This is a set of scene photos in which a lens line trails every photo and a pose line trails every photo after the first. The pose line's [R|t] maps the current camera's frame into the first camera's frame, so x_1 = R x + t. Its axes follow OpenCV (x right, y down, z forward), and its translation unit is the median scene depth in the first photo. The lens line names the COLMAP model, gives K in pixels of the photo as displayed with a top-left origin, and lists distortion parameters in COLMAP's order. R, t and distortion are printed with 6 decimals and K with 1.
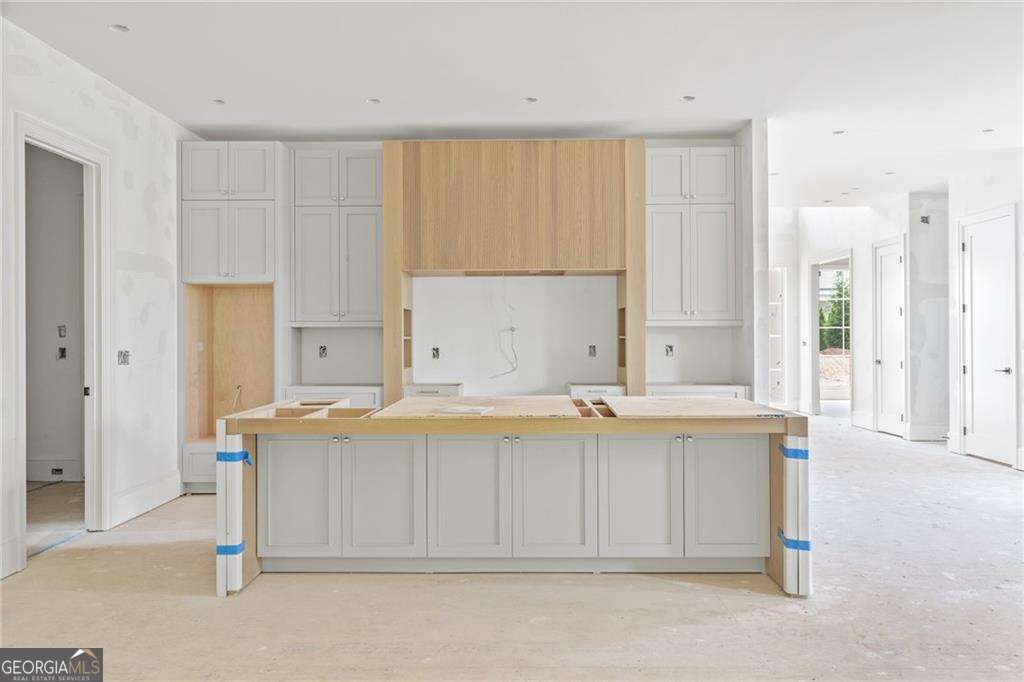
lens RADIAL K [[792.6, 0, 509.6], [0, 792.6, 335.5], [0, 0, 1]] dist [0.007182, 0.001924]
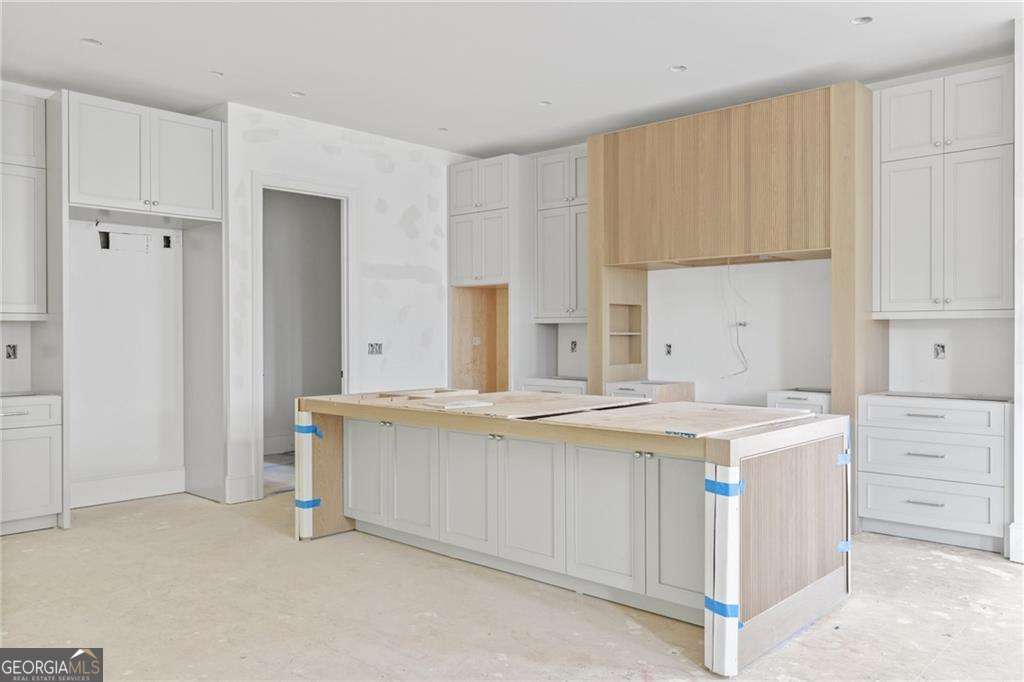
lens RADIAL K [[792.6, 0, 510.8], [0, 792.6, 338.6], [0, 0, 1]] dist [0.007182, 0.001924]
pose [[0.742083, 0.006959, -0.670272, 0.445262], [0.000380, 0.999942, 0.010802, -0.001352], [0.670308, -0.008271, 0.742037, 0.185281]]
